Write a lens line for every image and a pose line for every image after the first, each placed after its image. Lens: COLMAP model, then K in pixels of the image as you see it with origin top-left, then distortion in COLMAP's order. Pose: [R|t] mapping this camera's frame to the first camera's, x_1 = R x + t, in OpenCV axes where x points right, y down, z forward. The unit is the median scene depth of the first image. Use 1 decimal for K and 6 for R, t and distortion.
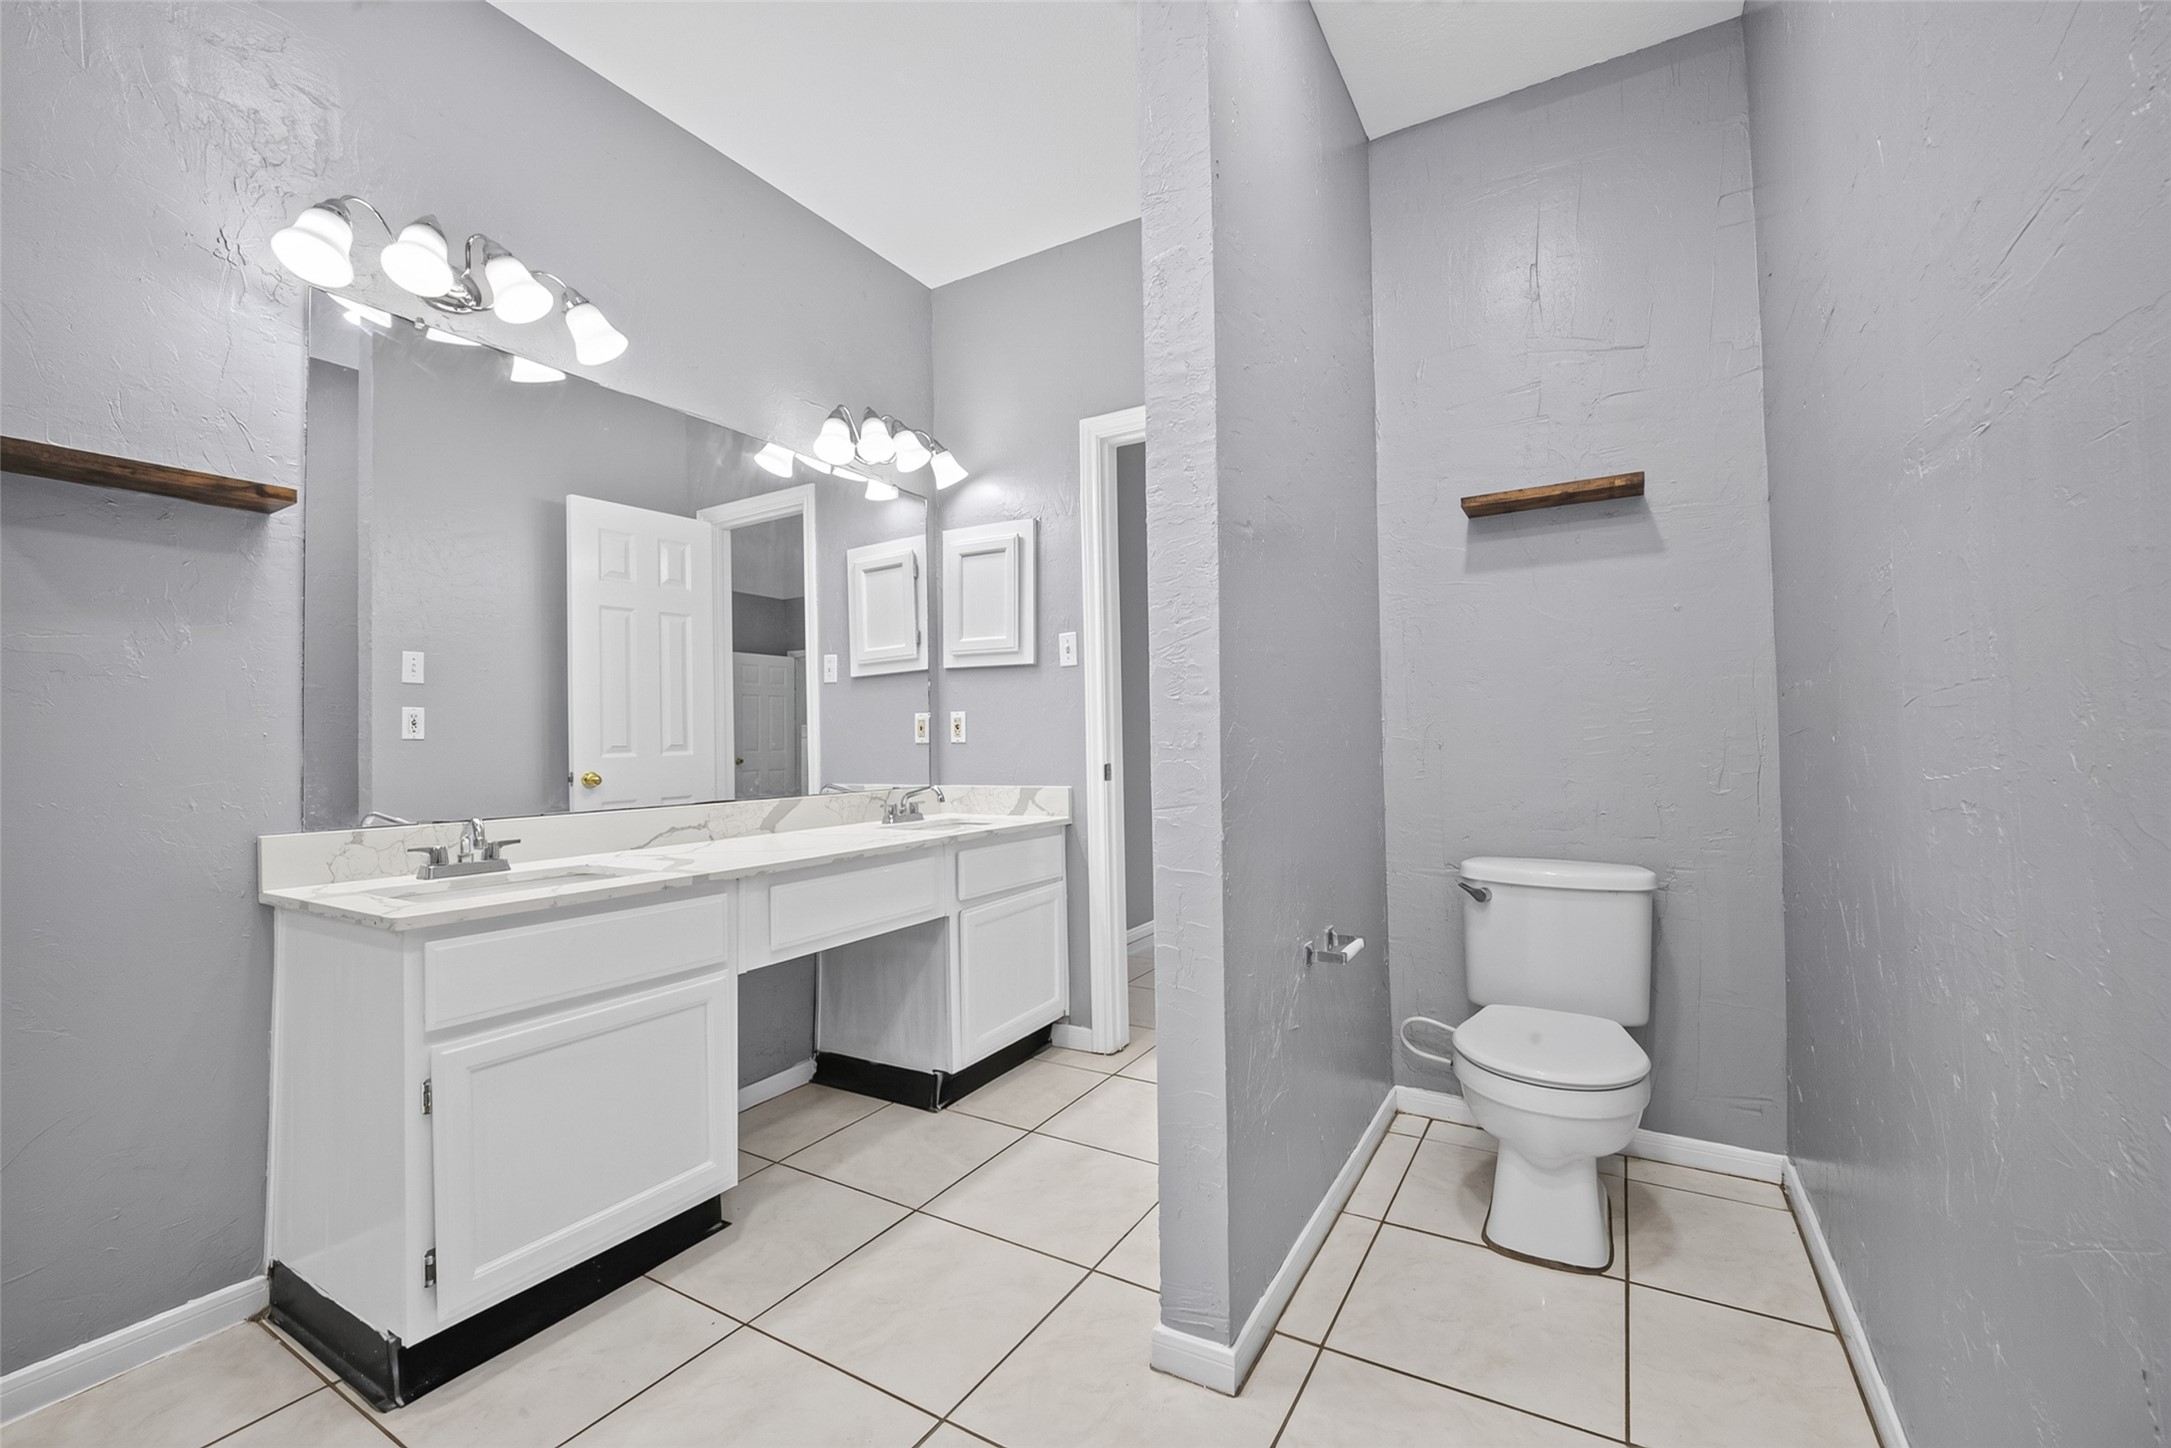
lens RADIAL K [[887.9, 0, 1092.6], [0, 887.9, 727.3], [0, 0, 1]] dist [-0.008626, -0.007064]
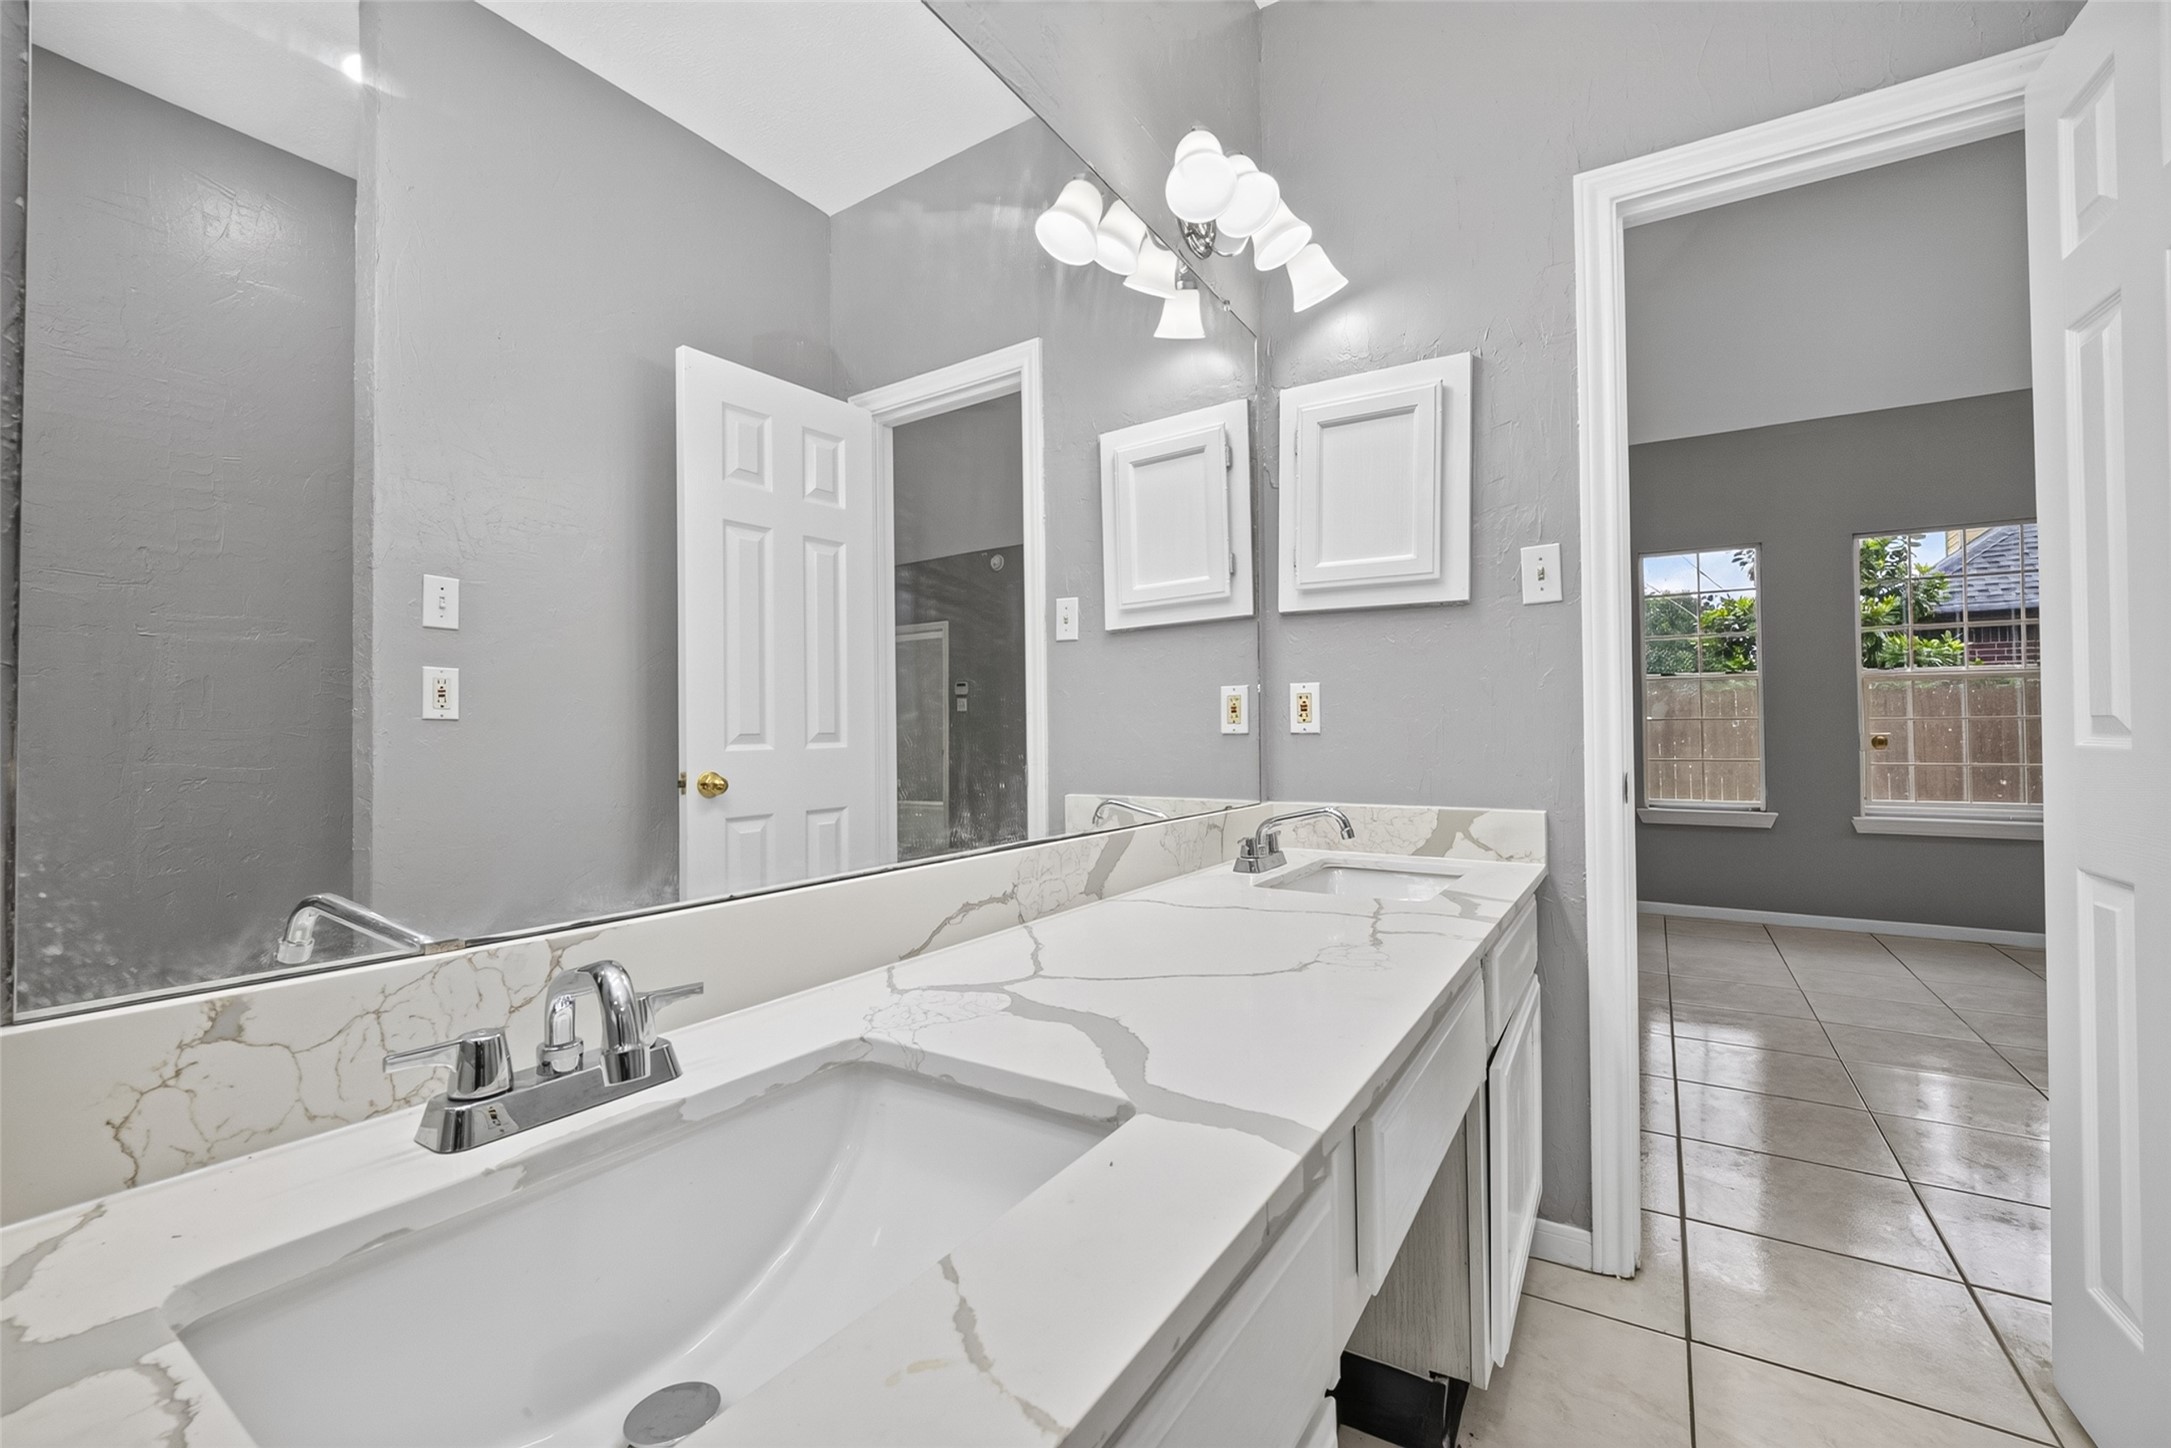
lens RADIAL K [[884.8, 0, 1085.5], [0, 884.8, 724.0], [0, 0, 1]] dist [0.001336, -0.008576]
pose [[0.999247, 0.008941, -0.037762, -0.281860], [-0.008810, 0.999955, 0.003636, 0.010229], [0.037793, -0.003301, 0.999280, 0.379247]]
